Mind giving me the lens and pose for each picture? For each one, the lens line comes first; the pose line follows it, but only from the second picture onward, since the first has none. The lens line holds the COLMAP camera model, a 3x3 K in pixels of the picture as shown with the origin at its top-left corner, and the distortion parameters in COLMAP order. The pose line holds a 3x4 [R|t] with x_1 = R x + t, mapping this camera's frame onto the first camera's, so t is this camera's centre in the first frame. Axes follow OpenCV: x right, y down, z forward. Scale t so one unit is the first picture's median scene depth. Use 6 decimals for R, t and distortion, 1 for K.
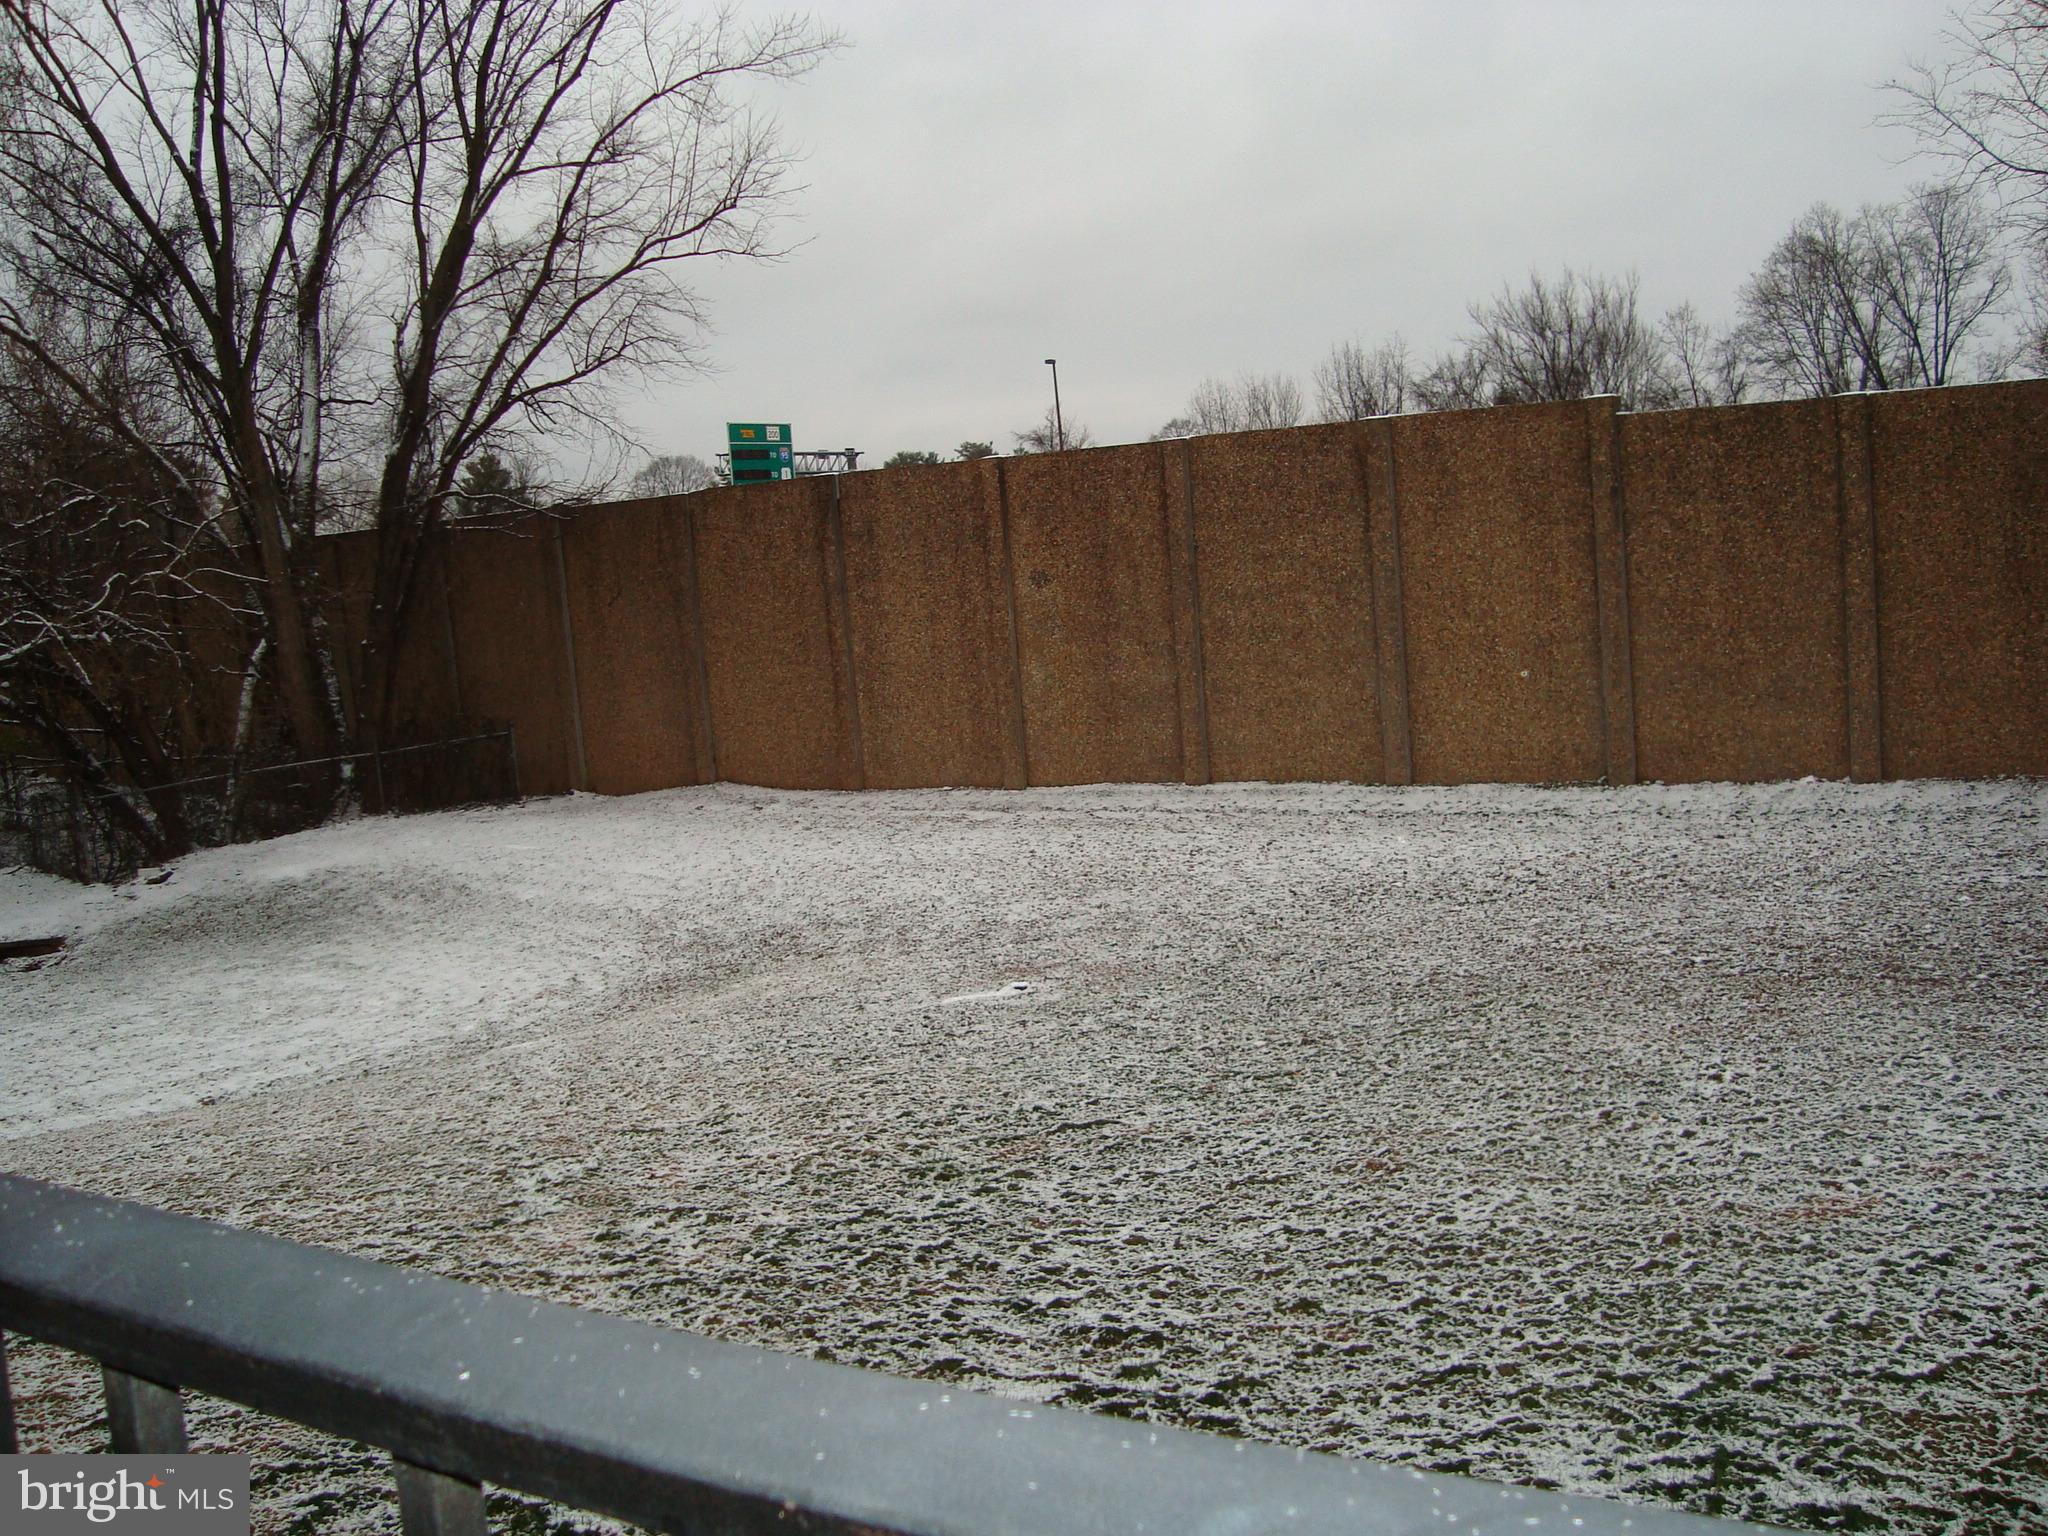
lens RADIAL K [[1956.4, 0, 1024.0], [0, 1956.4, 768.0], [0, 0, 1]] dist [-0.218019, 0.213803]
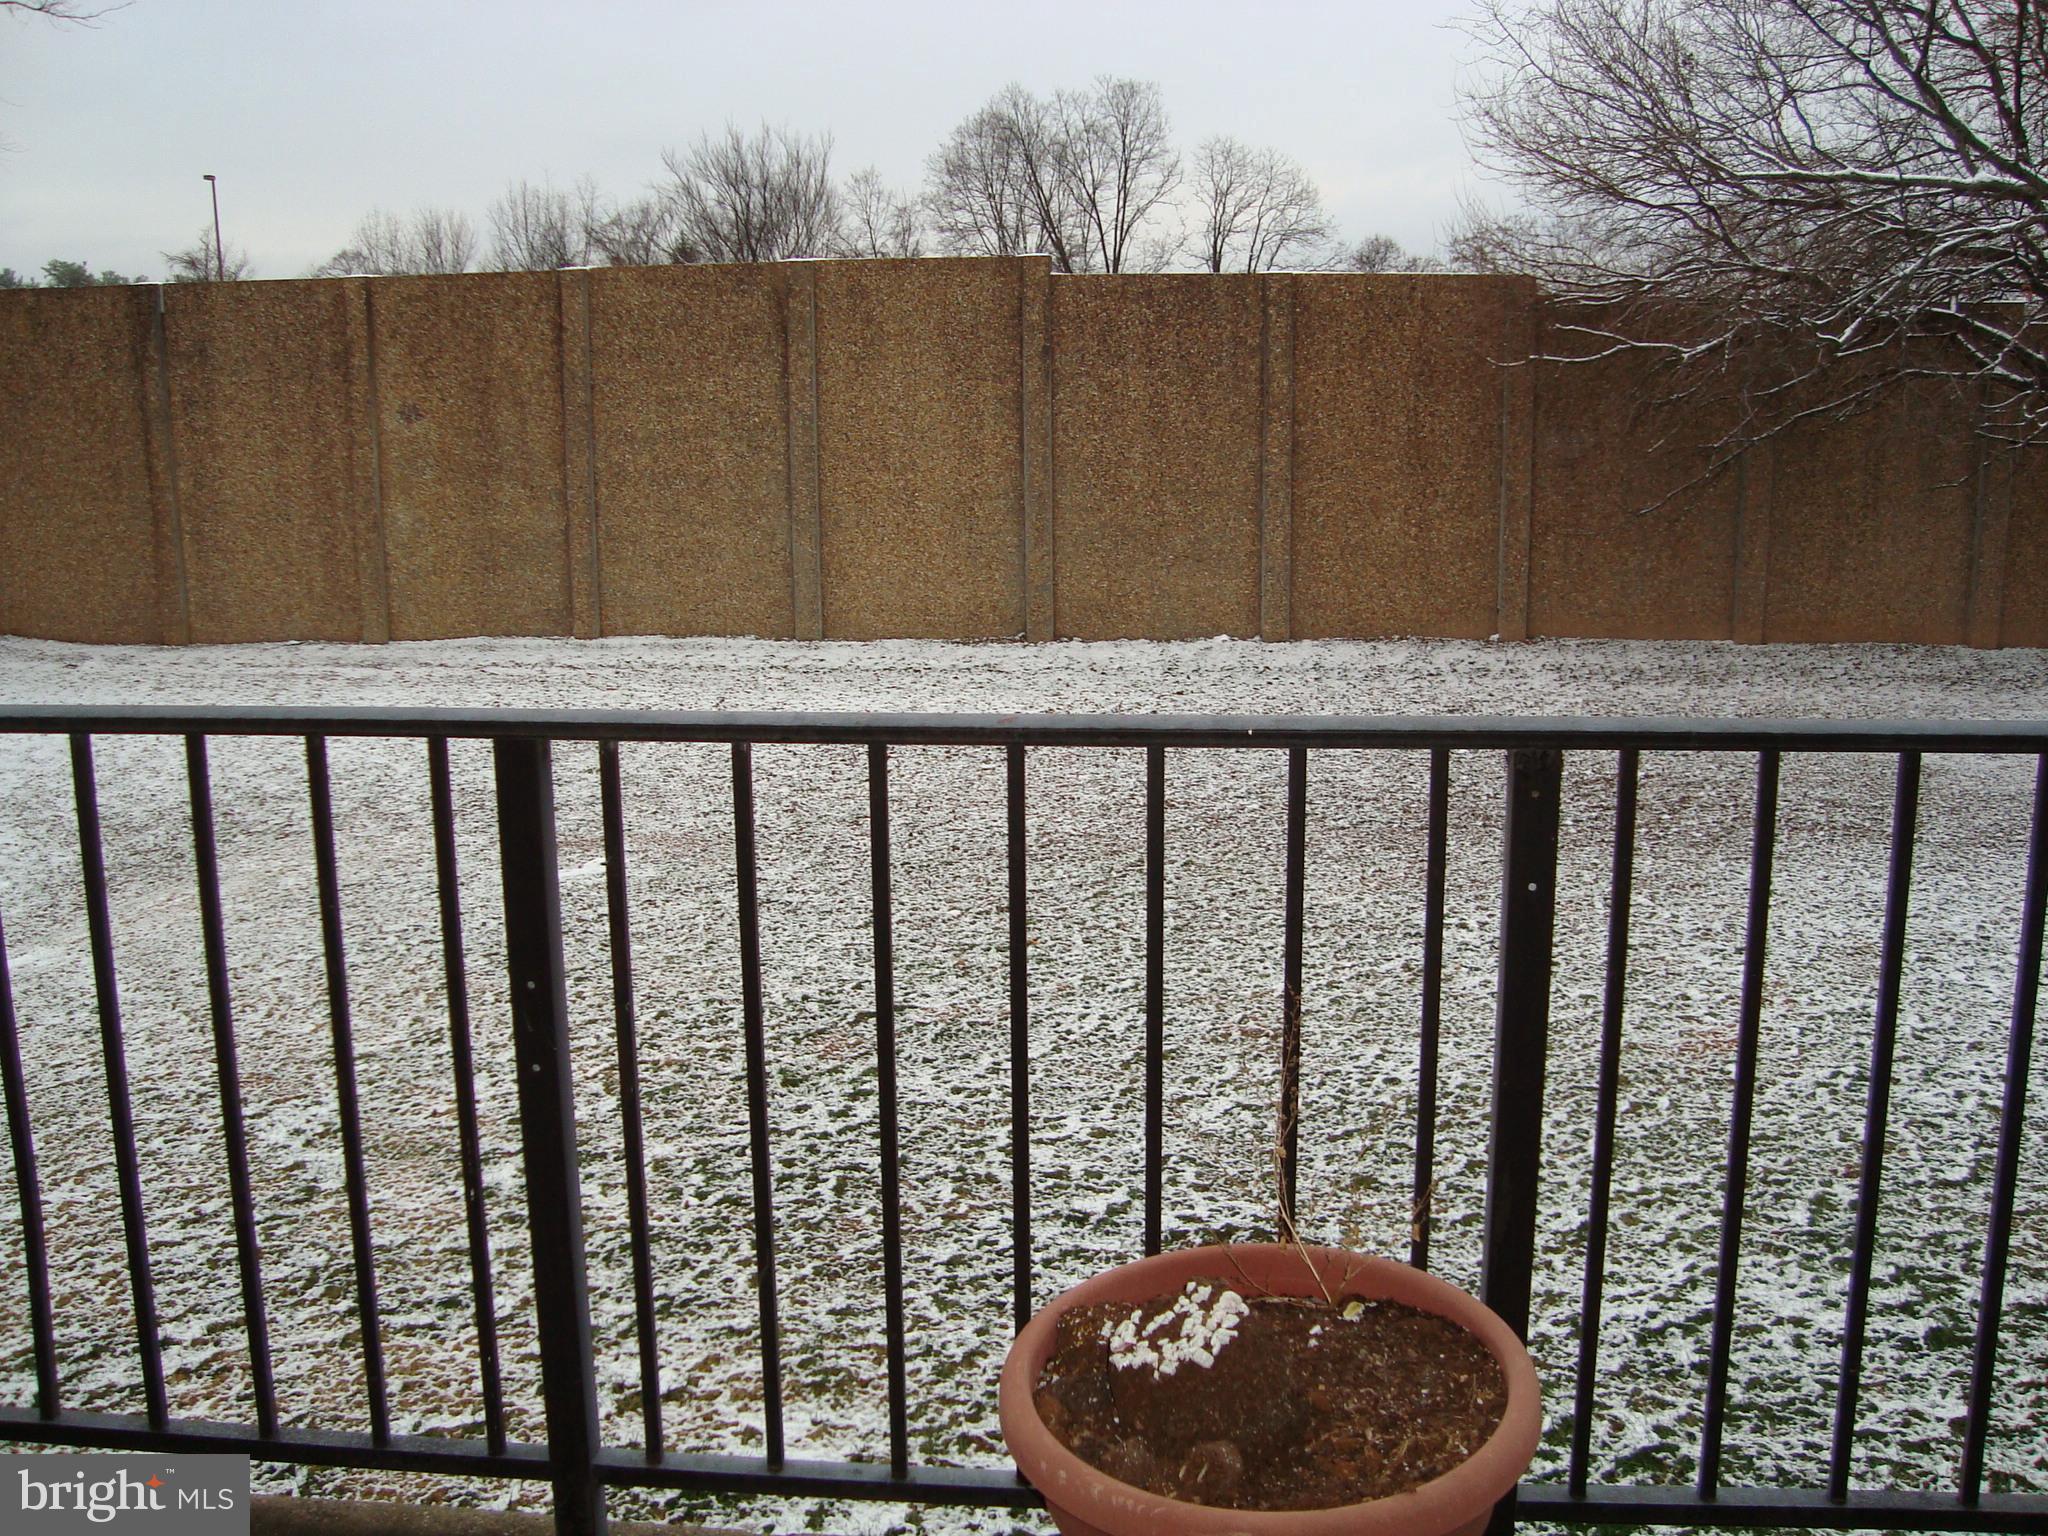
lens RADIAL K [[1956.4, 0, 1024.0], [0, 1956.4, 768.0], [0, 0, 1]] dist [-0.218019, 0.213803]
pose [[0.896391, -0.022215, 0.442708, -0.140929], [-0.011506, 0.997241, 0.073337, -0.000093], [-0.443115, -0.070832, 0.893662, 0.068169]]
